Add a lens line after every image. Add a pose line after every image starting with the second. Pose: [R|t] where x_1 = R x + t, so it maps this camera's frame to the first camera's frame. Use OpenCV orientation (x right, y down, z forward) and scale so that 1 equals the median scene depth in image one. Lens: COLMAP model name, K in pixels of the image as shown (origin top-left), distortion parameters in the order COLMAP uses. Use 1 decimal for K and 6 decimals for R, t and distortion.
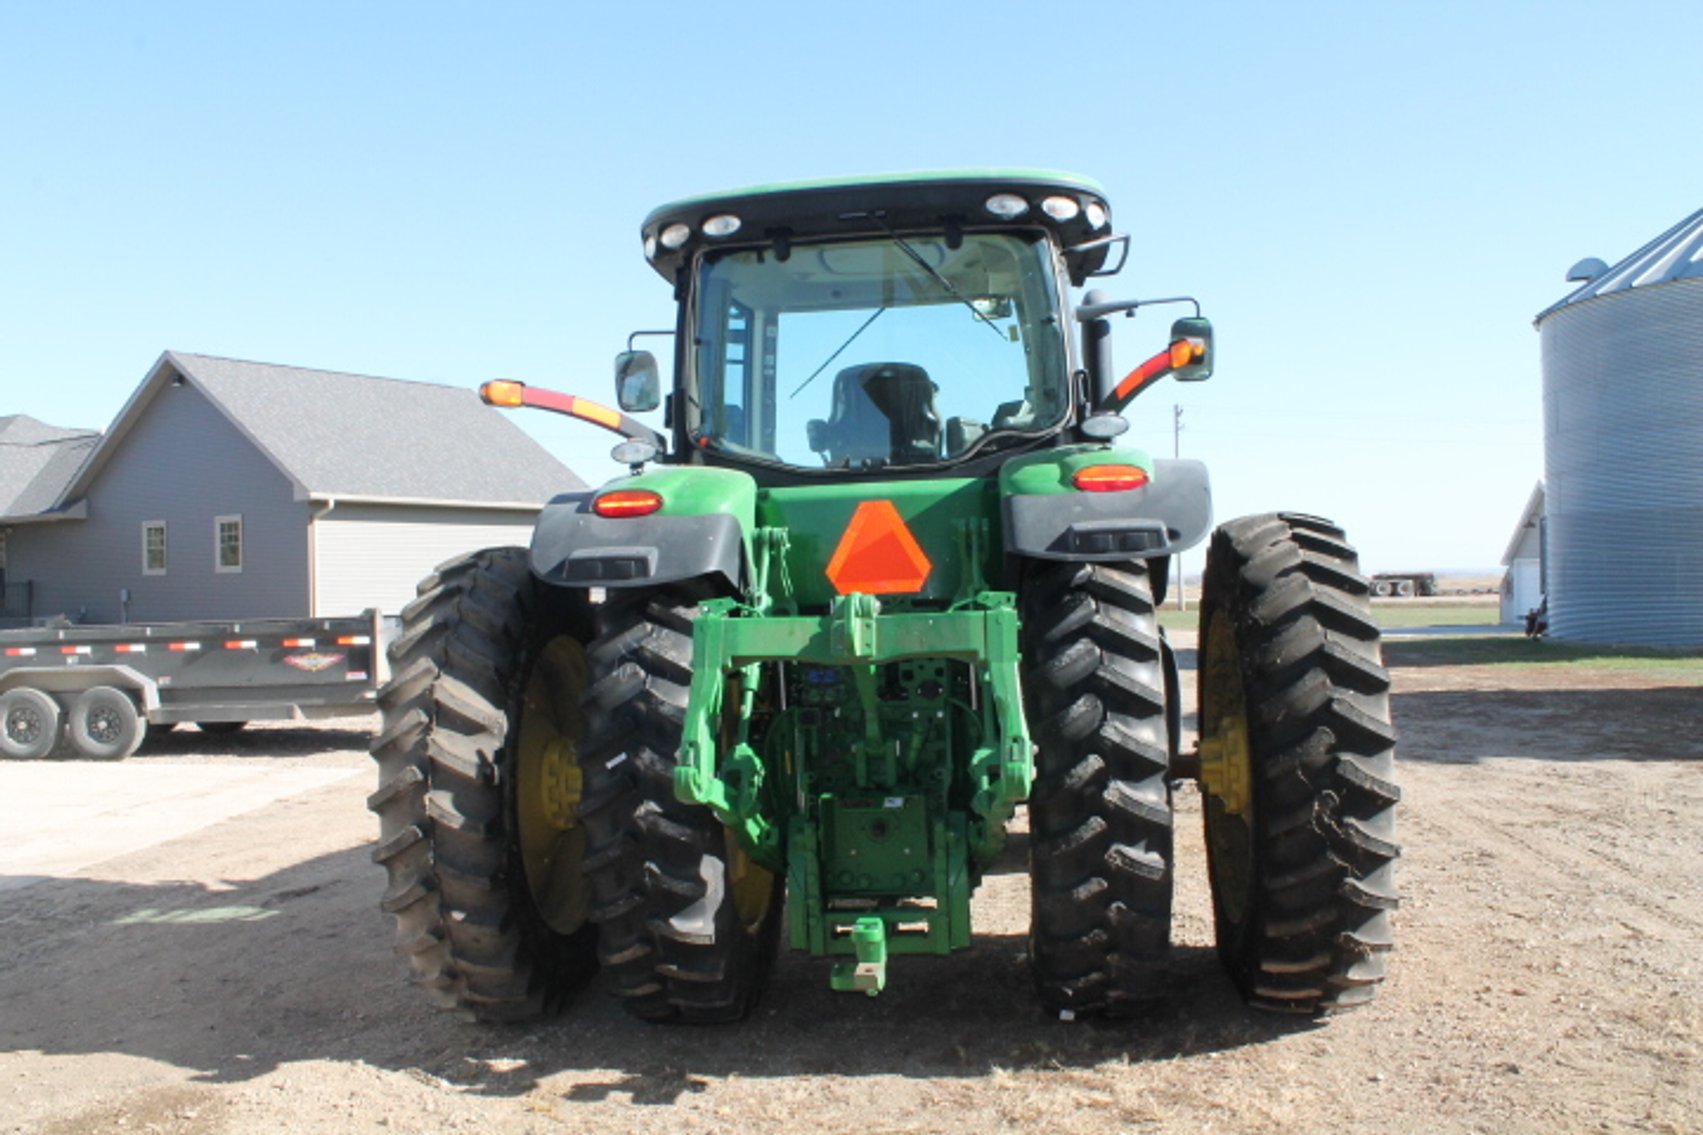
lens RADIAL K [[1427.6, 0, 848.8], [0, 1427.6, 564.4], [0, 0, 1]] dist [-0.152365, 0.121957]
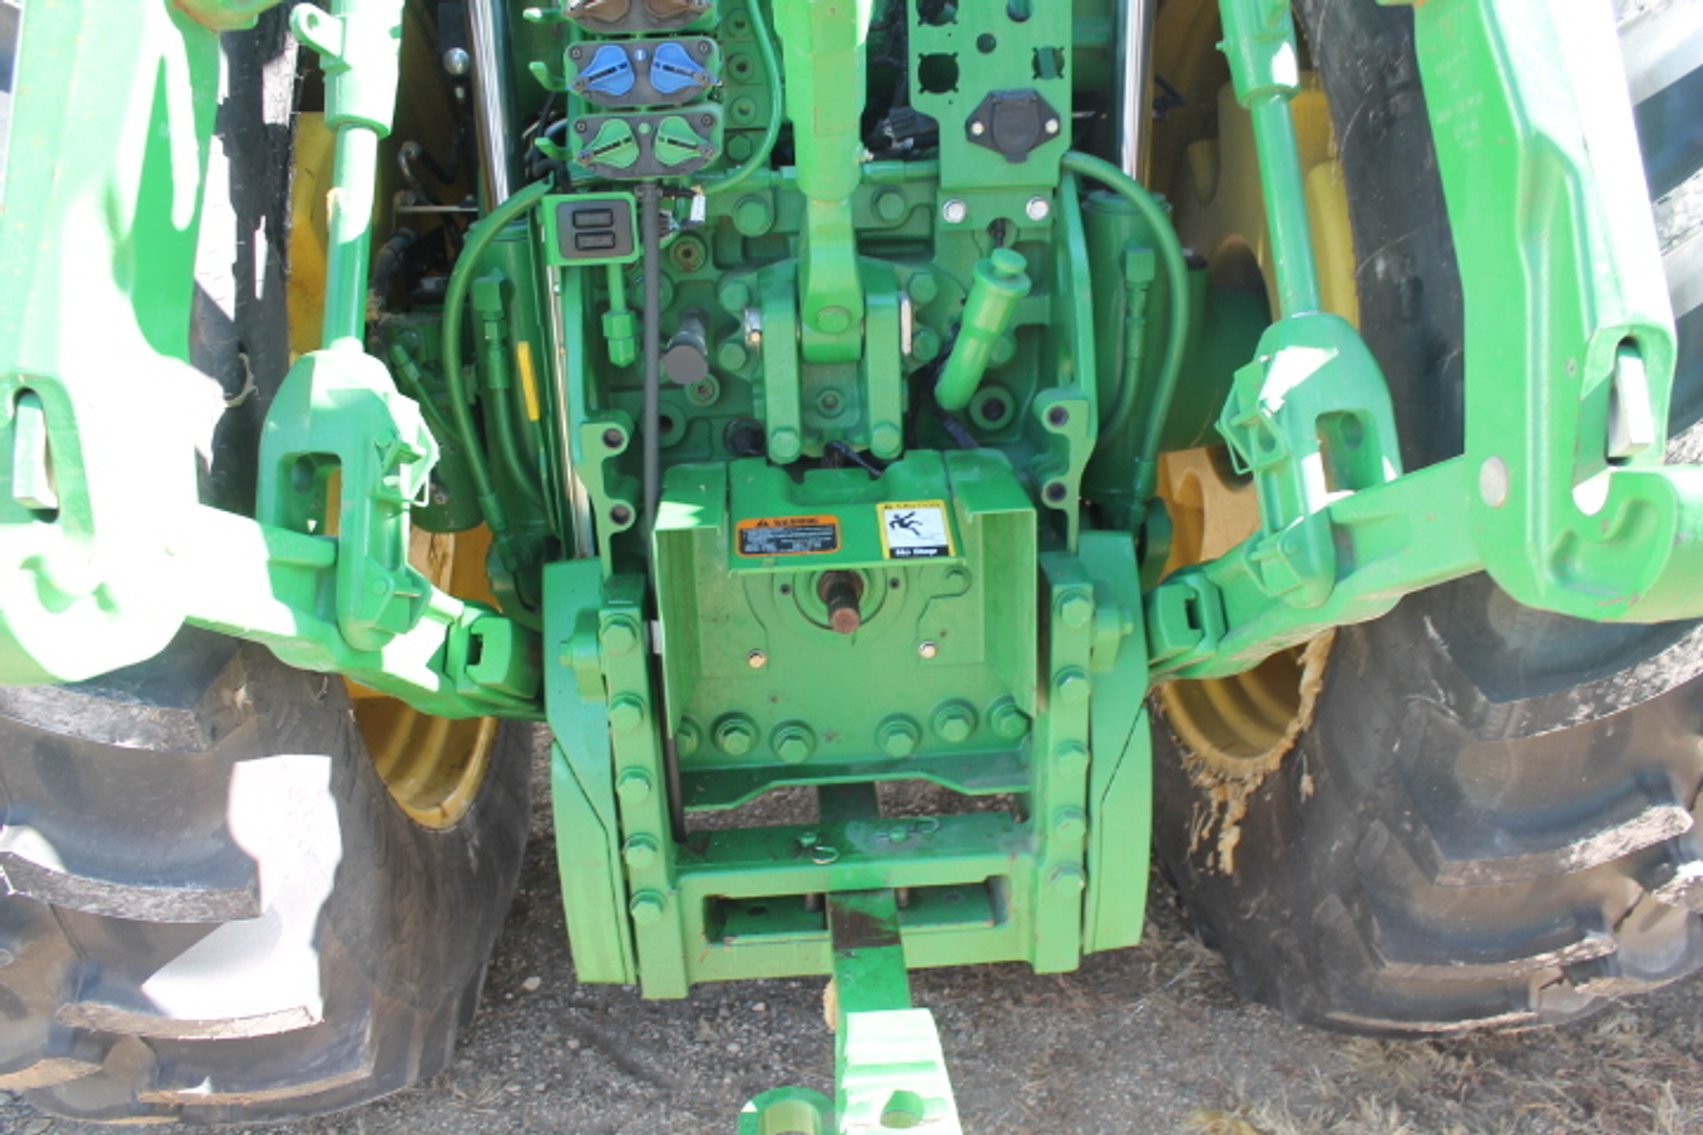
lens RADIAL K [[1427.6, 0, 846.7], [0, 1427.6, 566.6], [0, 0, 1]] dist [-0.152365, 0.121957]
pose [[0.984075, -0.054583, 0.169167, -0.030395], [-0.008168, 0.936797, 0.349778, 0.074252], [-0.177567, -0.345589, 0.921433, 0.727787]]
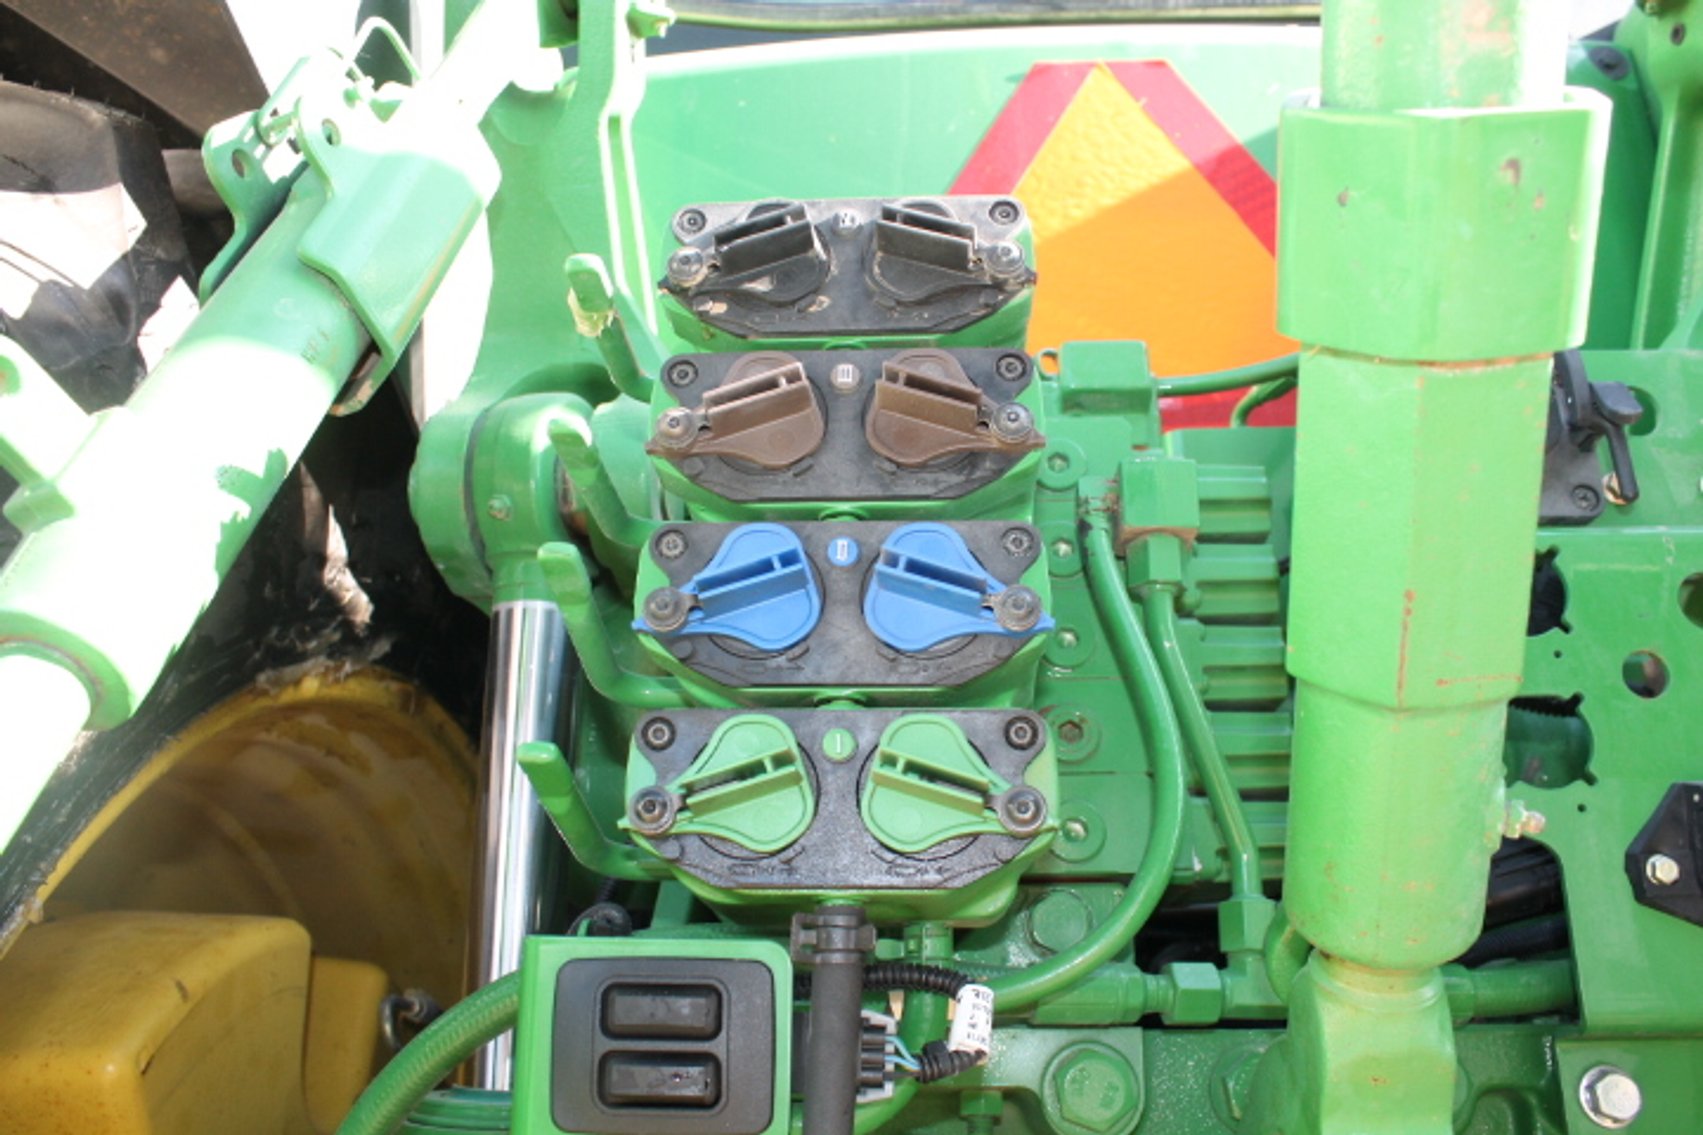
lens RADIAL K [[1427.6, 0, 863.3], [0, 1427.6, 561.0], [0, 0, 1]] dist [-0.152365, 0.121957]
pose [[0.997533, 0.062622, 0.031714, -0.020845], [-0.047055, 0.931810, -0.359883, 0.111125], [-0.052088, 0.357503, 0.932458, 0.911228]]
